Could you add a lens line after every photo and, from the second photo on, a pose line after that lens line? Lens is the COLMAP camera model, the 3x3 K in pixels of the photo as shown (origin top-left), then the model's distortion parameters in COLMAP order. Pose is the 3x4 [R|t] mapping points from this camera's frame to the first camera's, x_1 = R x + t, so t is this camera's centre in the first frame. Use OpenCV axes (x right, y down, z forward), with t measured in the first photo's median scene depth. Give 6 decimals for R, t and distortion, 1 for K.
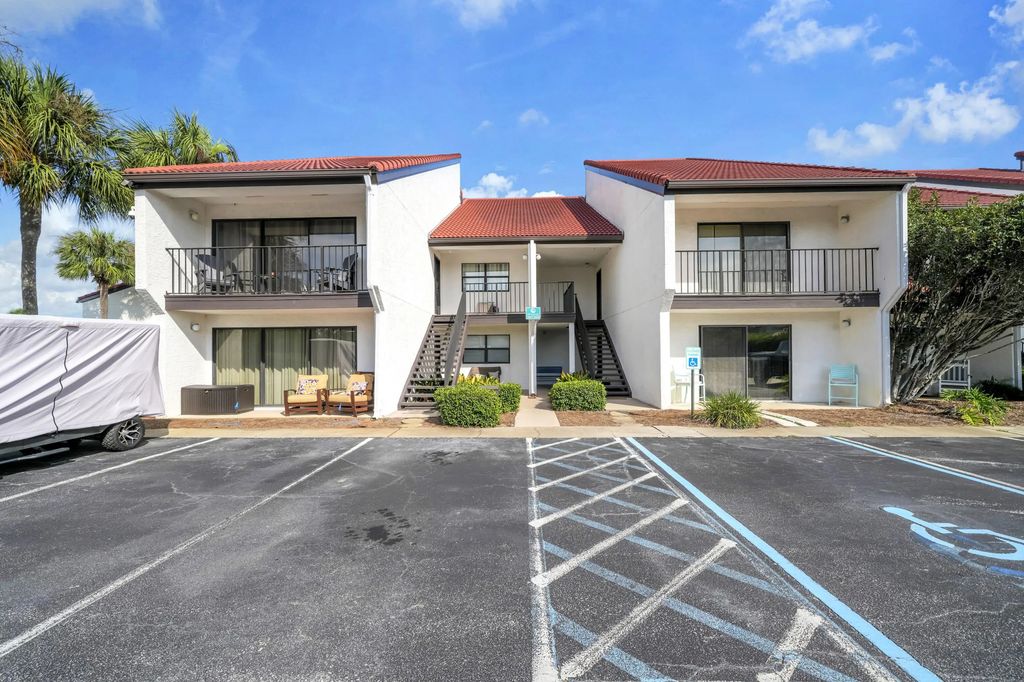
lens RADIAL K [[421.6, 0, 511.4], [0, 421.6, 350.9], [0, 0, 1]] dist [-0.001307, -0.000073]
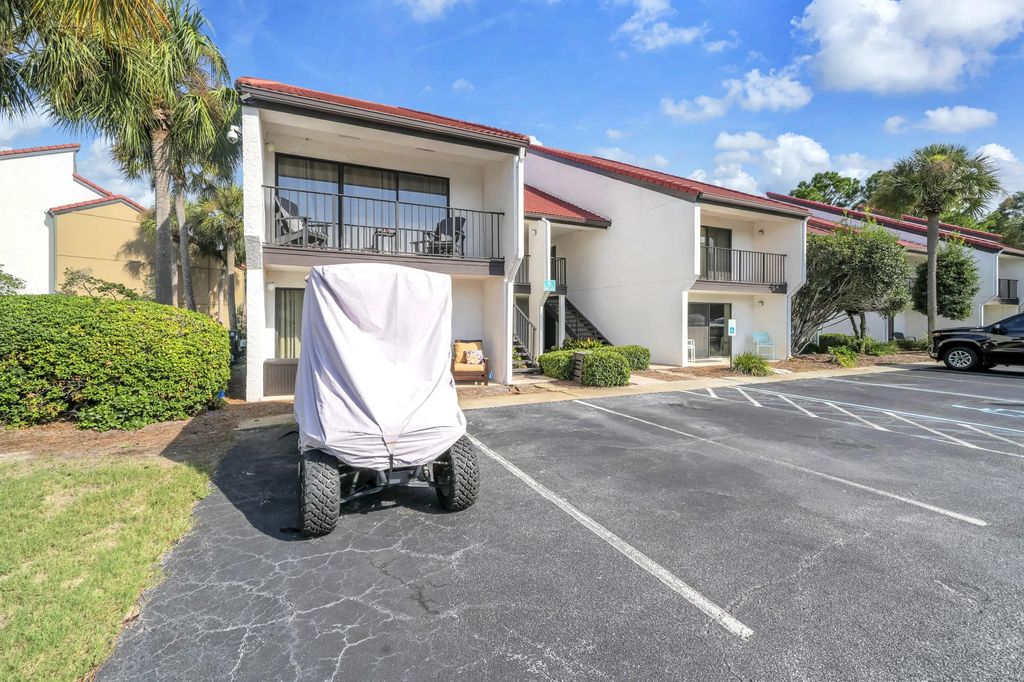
lens RADIAL K [[434.0, 0, 508.6], [0, 434.0, 321.5], [0, 0, 1]] dist [-0.000885, -0.000133]
pose [[0.889689, 0.009146, 0.456476, -0.700482], [-0.012075, 0.999921, 0.003499, 0.001800], [-0.456408, -0.008625, 0.889729, 0.060883]]
